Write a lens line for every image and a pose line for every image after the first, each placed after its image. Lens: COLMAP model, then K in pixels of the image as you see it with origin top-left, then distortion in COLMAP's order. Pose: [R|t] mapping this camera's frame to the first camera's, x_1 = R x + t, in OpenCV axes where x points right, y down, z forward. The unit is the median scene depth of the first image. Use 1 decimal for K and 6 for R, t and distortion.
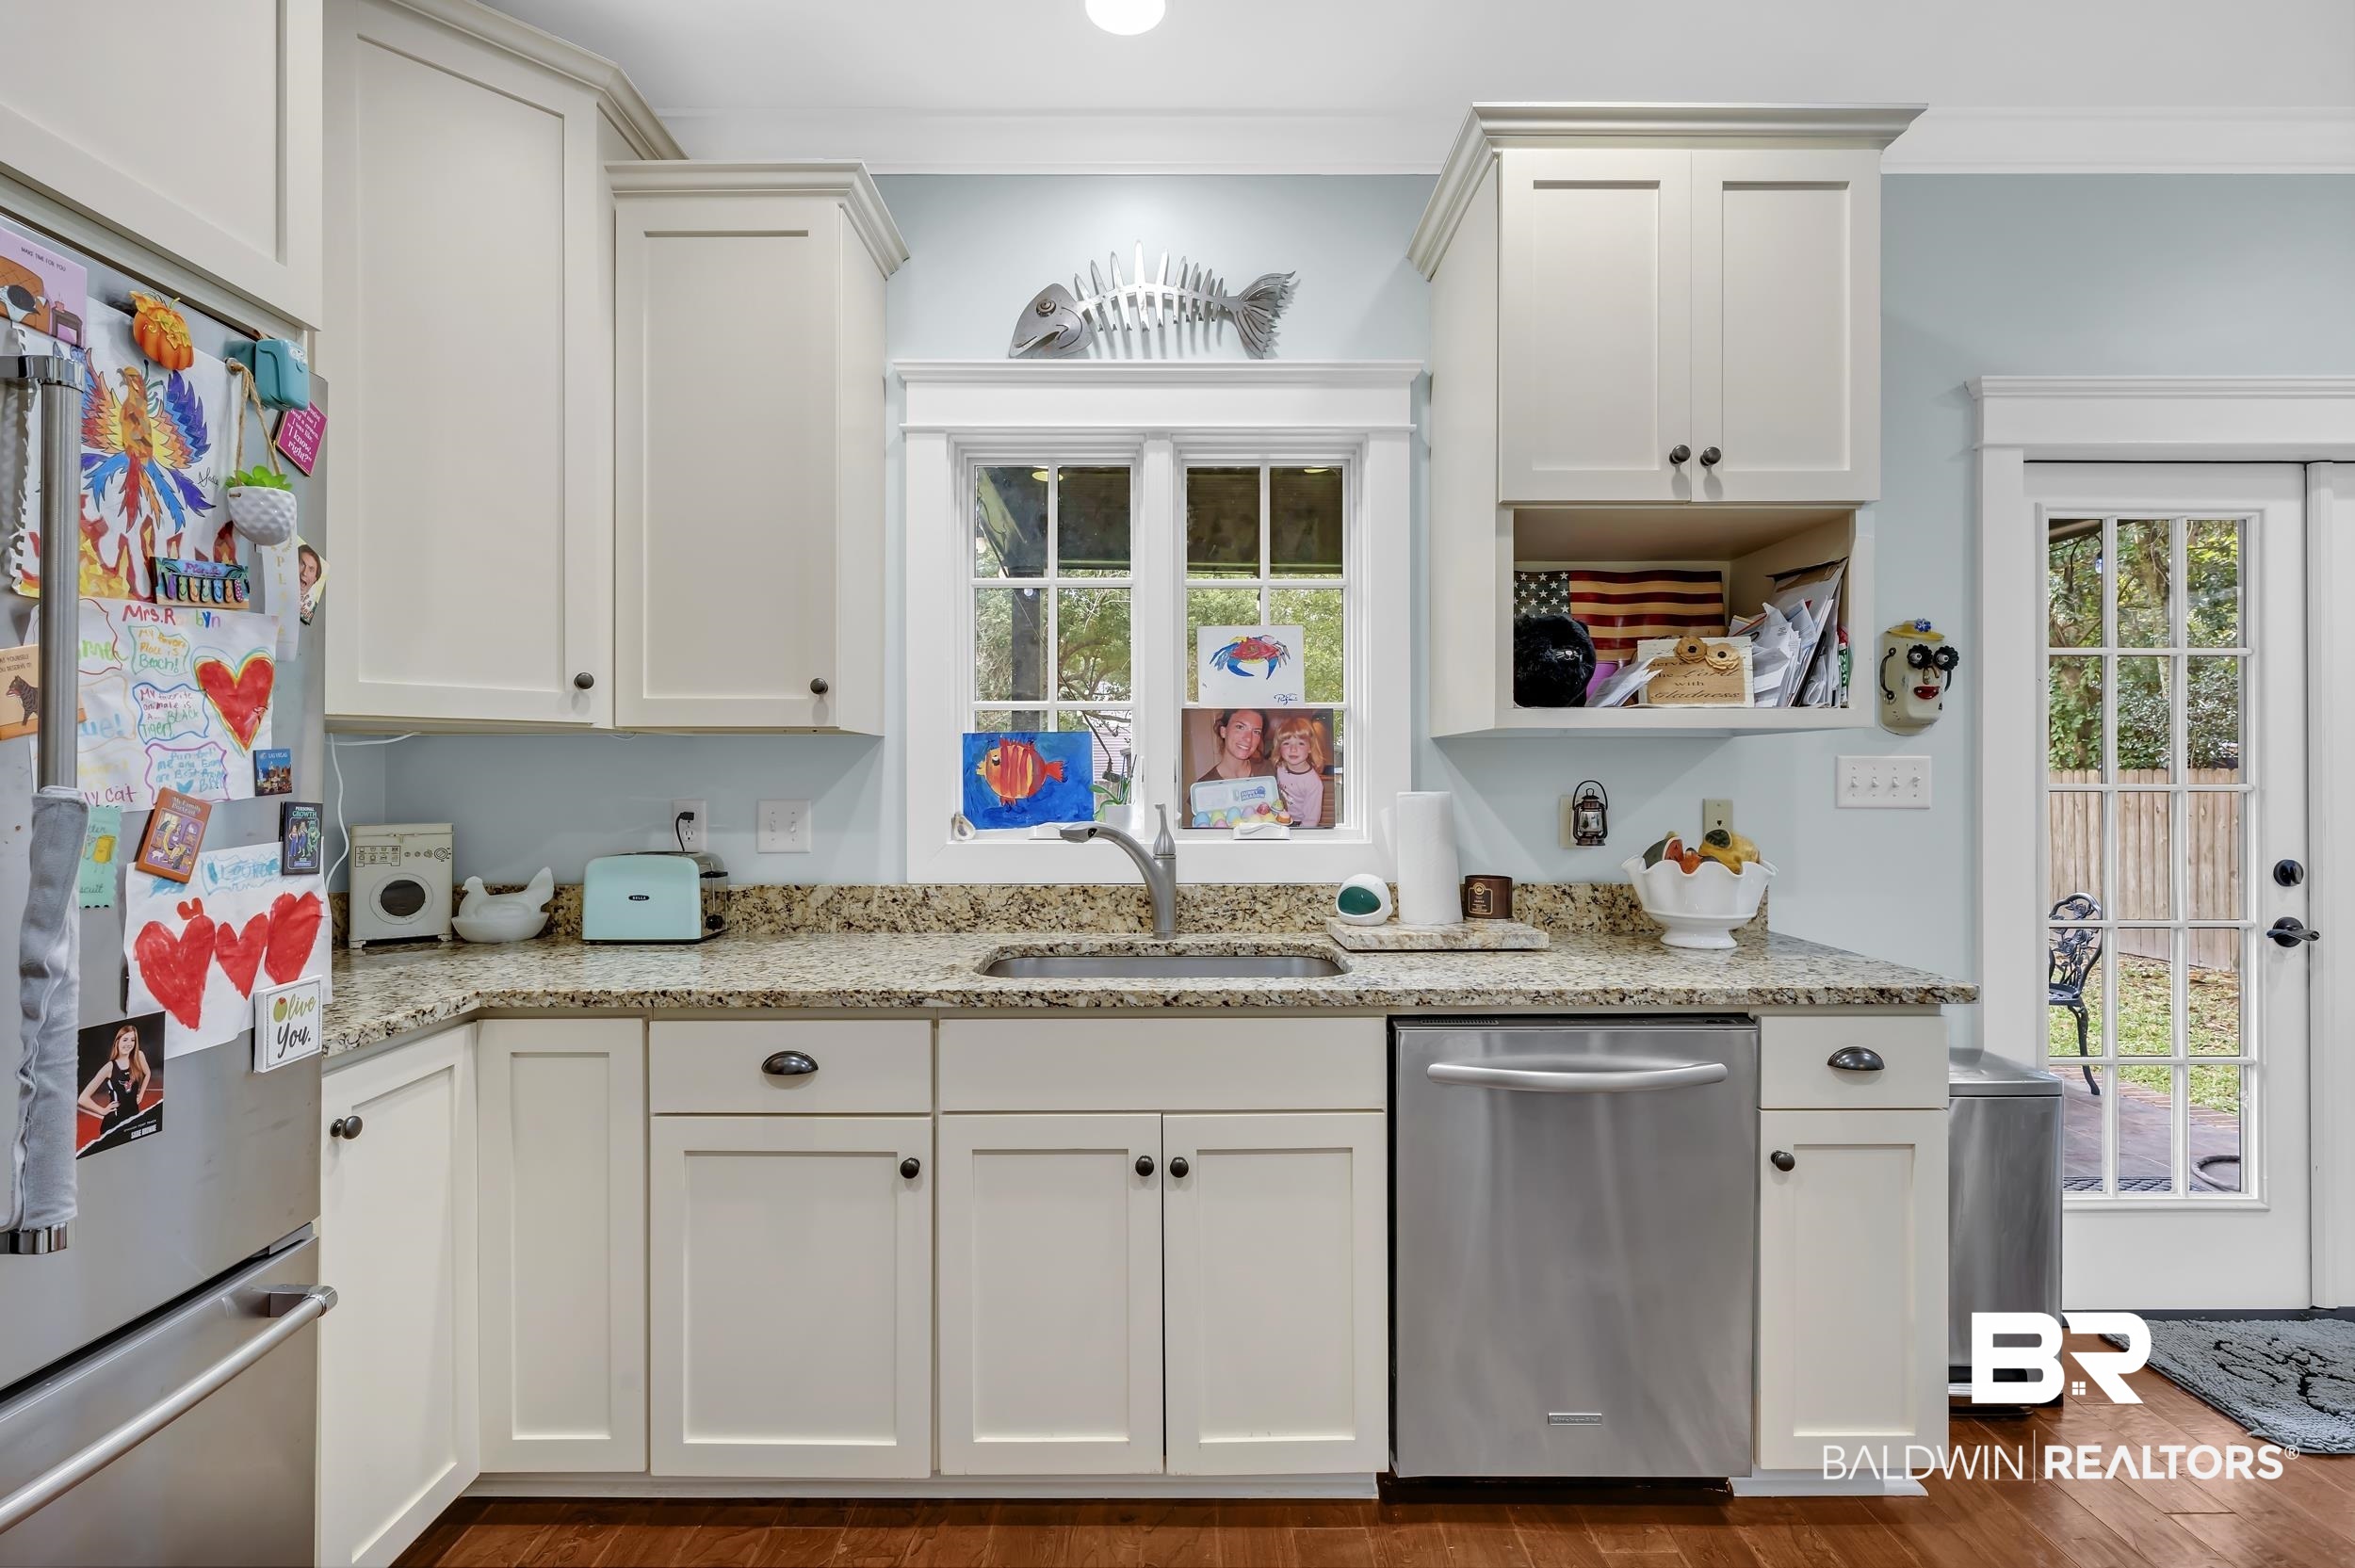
lens RADIAL K [[1058.7, 0, 1176.5], [0, 1058.7, 782.2], [0, 0, 1]] dist [-0.001832, -0.000222]
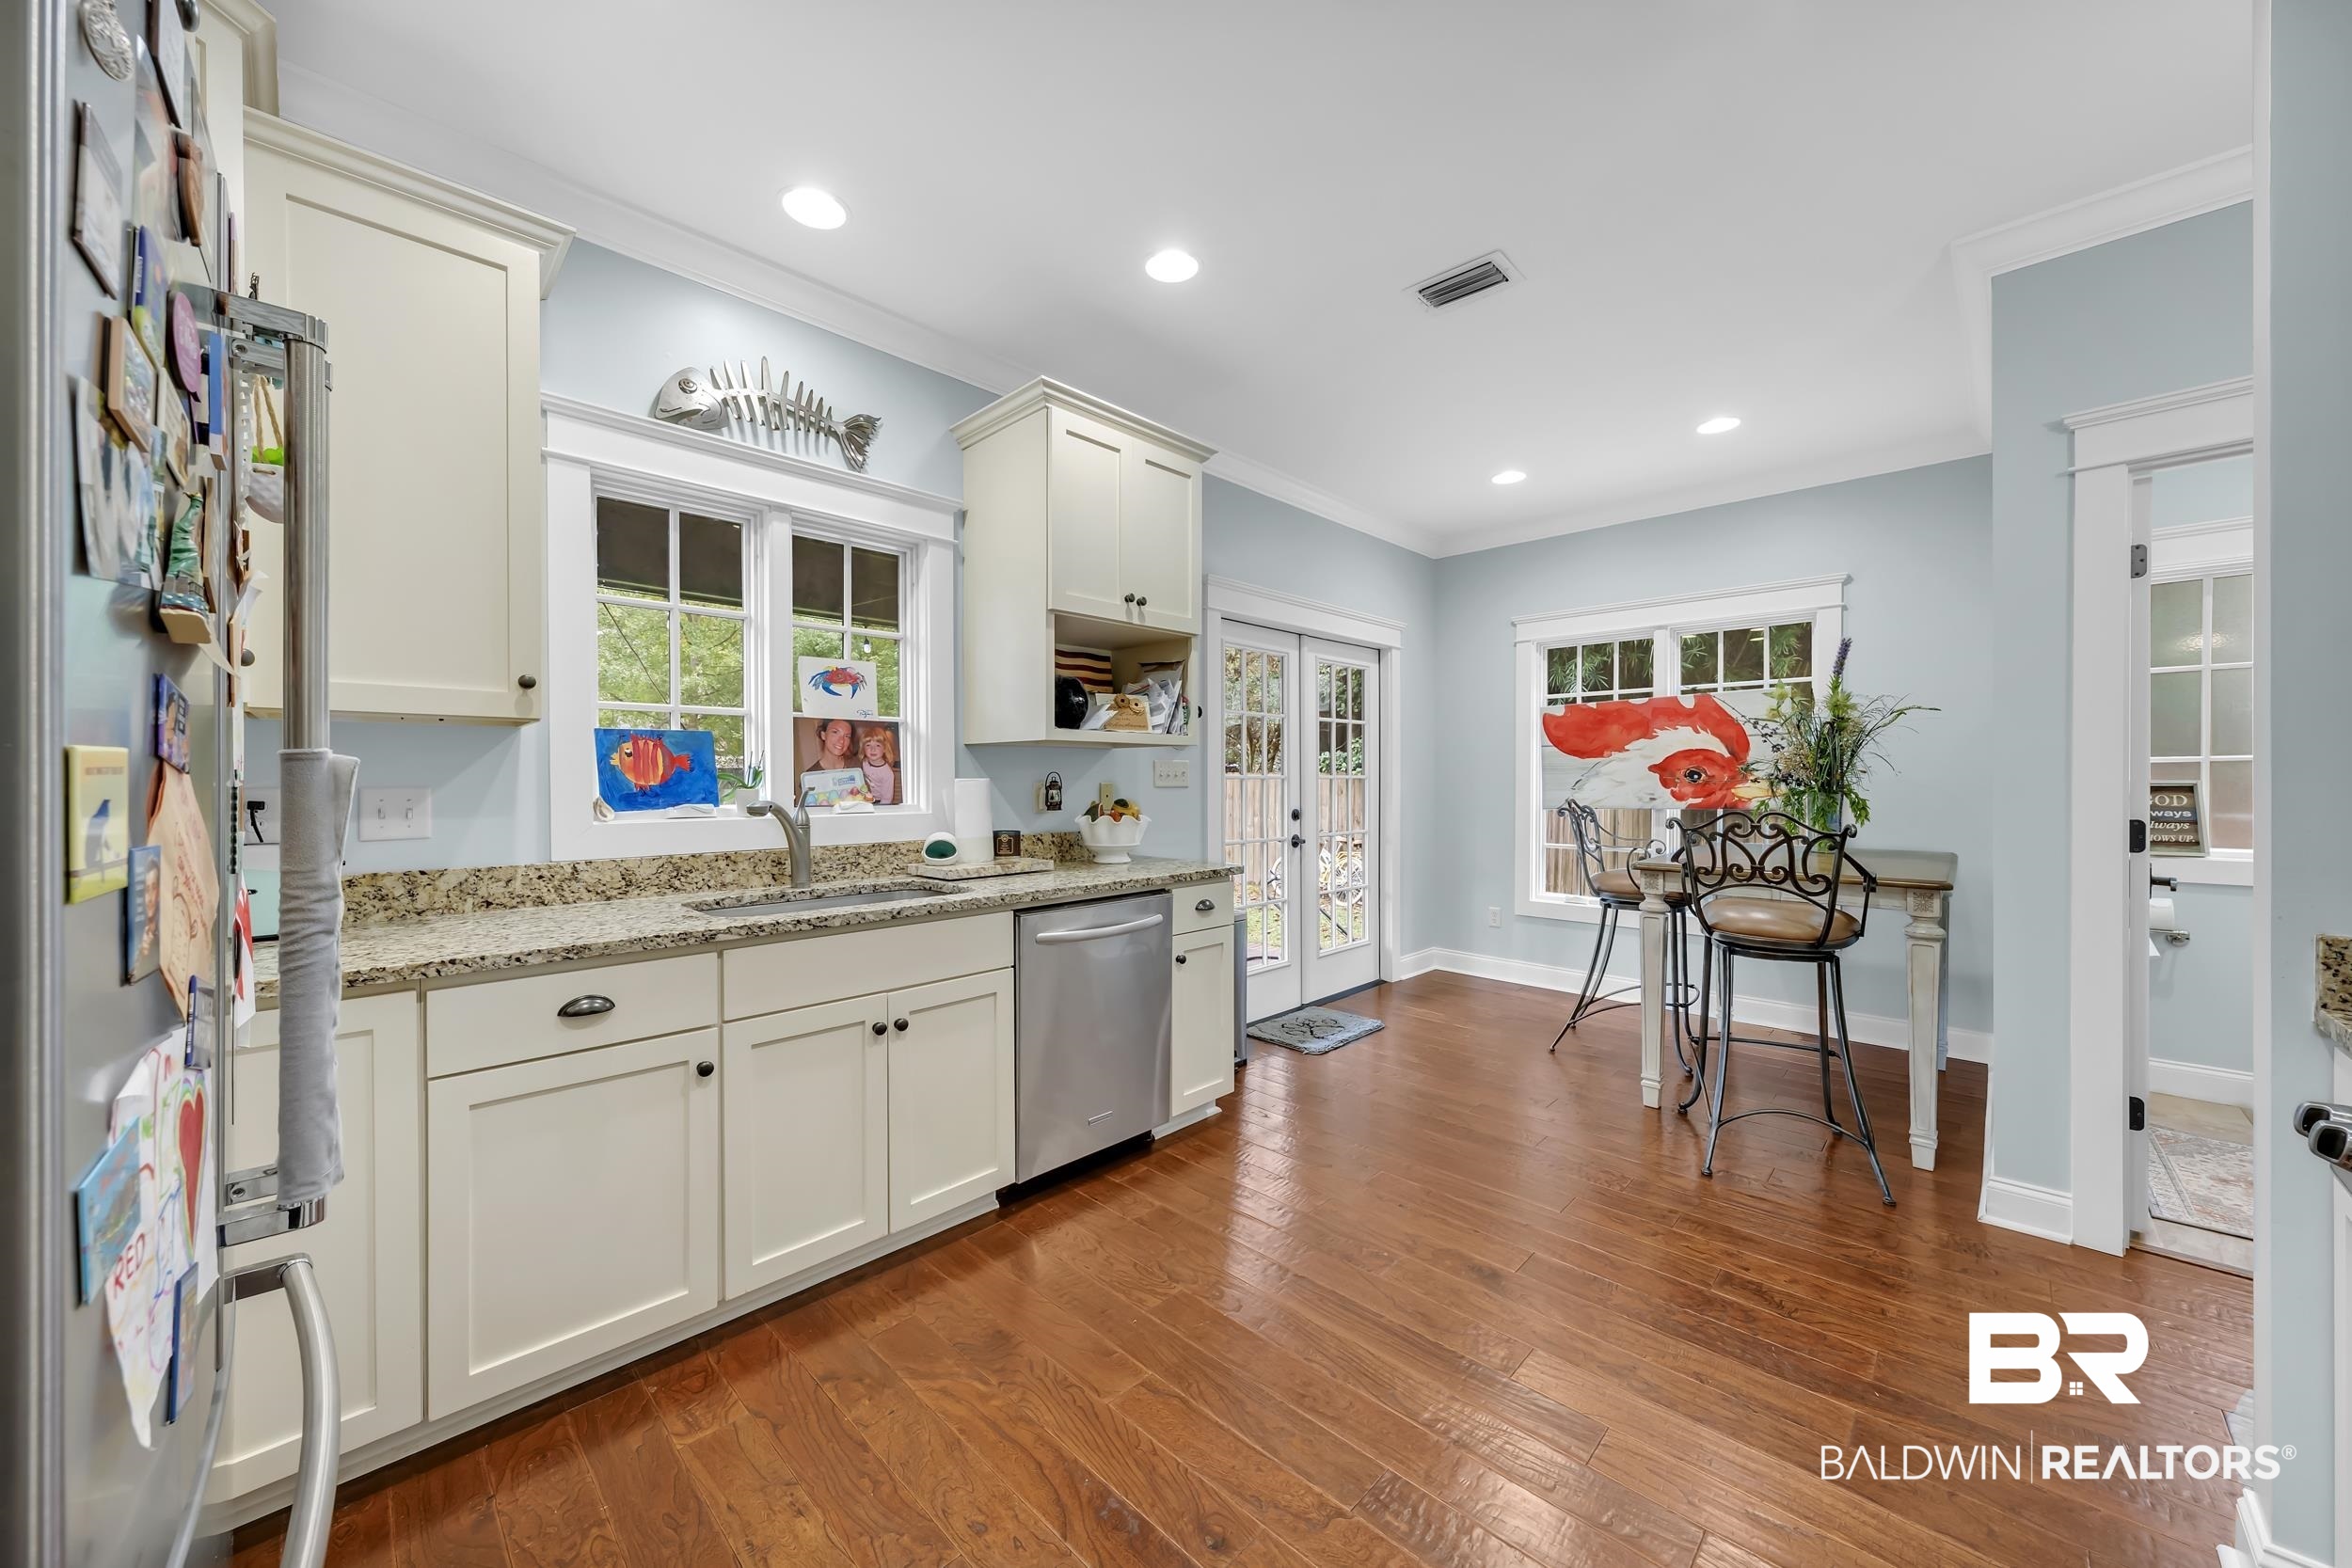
lens RADIAL K [[846.4, 0, 1176.0], [0, 846.4, 784.0], [0, 0, 1]] dist [-0.011652, -0.000040]
pose [[0.700923, -0.004484, 0.713222, -0.454665], [0.004047, 0.999989, 0.002309, 0.015868], [-0.713225, 0.001268, 0.700934, -0.095736]]
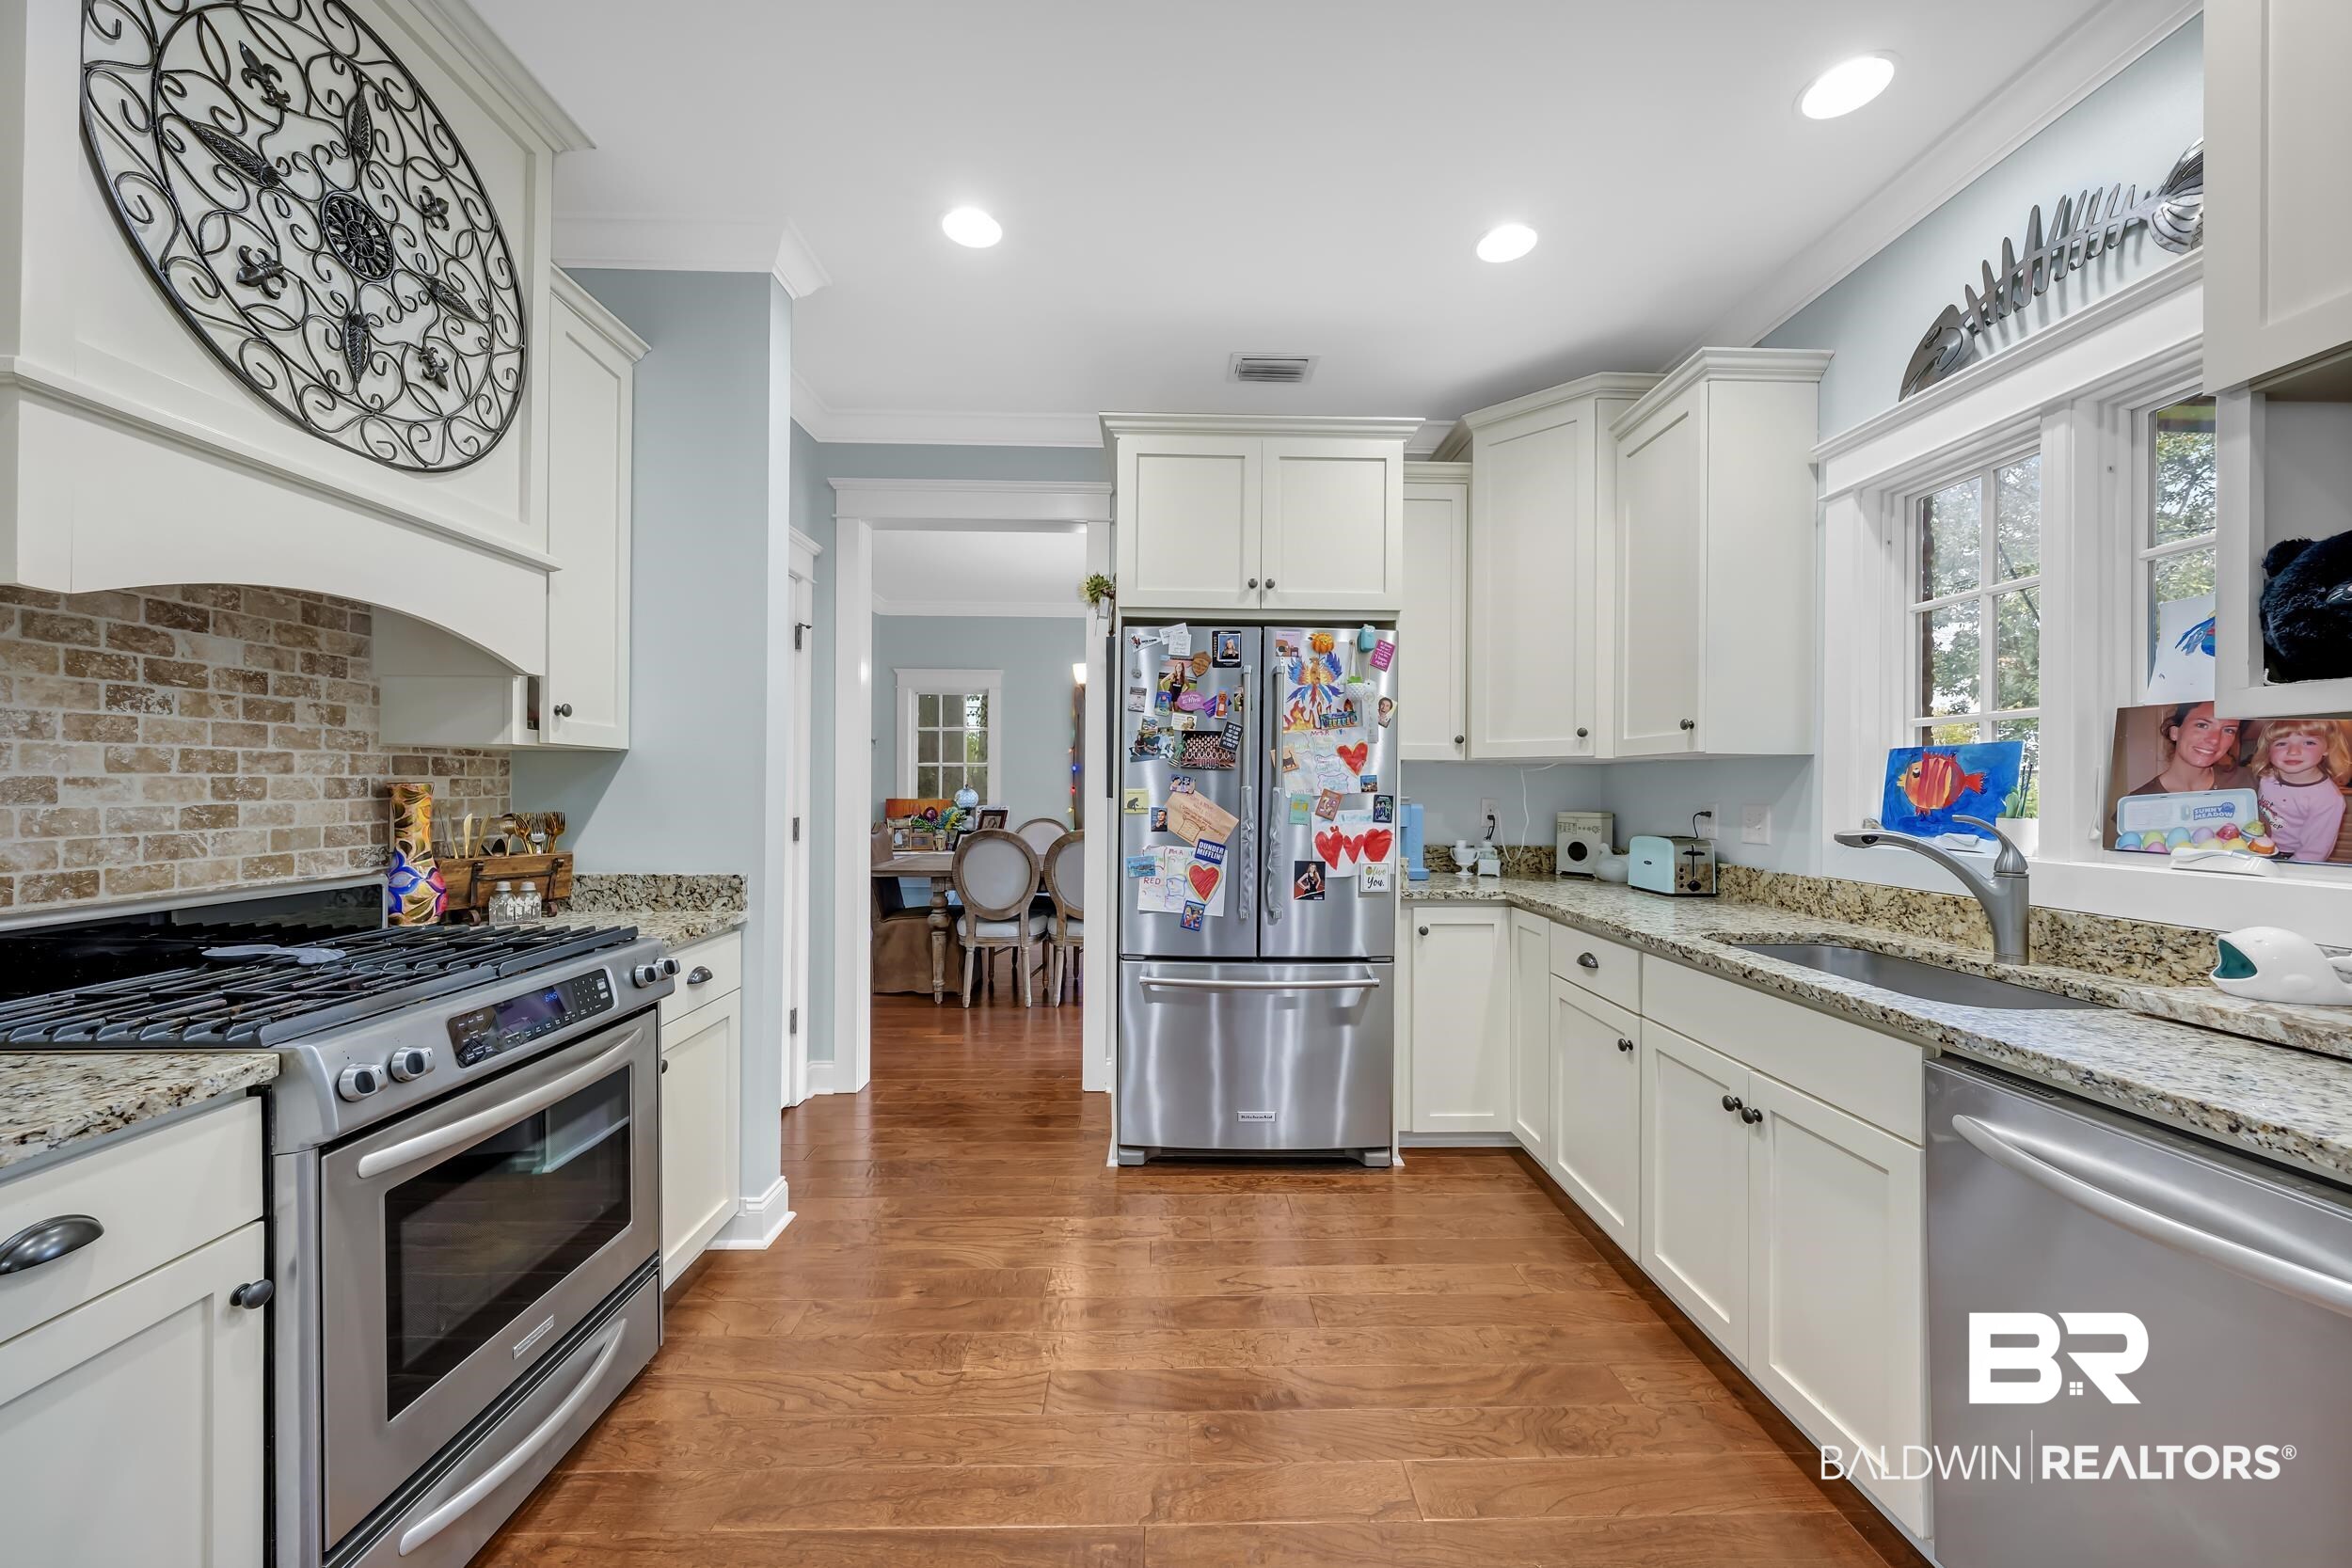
lens RADIAL K [[810.8, 0, 1170.8], [0, 810.8, 789.8], [0, 0, 1]] dist [-0.000985, -0.000184]
pose [[0.015898, 0.005727, -0.999857, 0.703921], [-0.011281, 0.999921, 0.005548, 0.000424], [0.999810, 0.011191, 0.015961, 0.258620]]
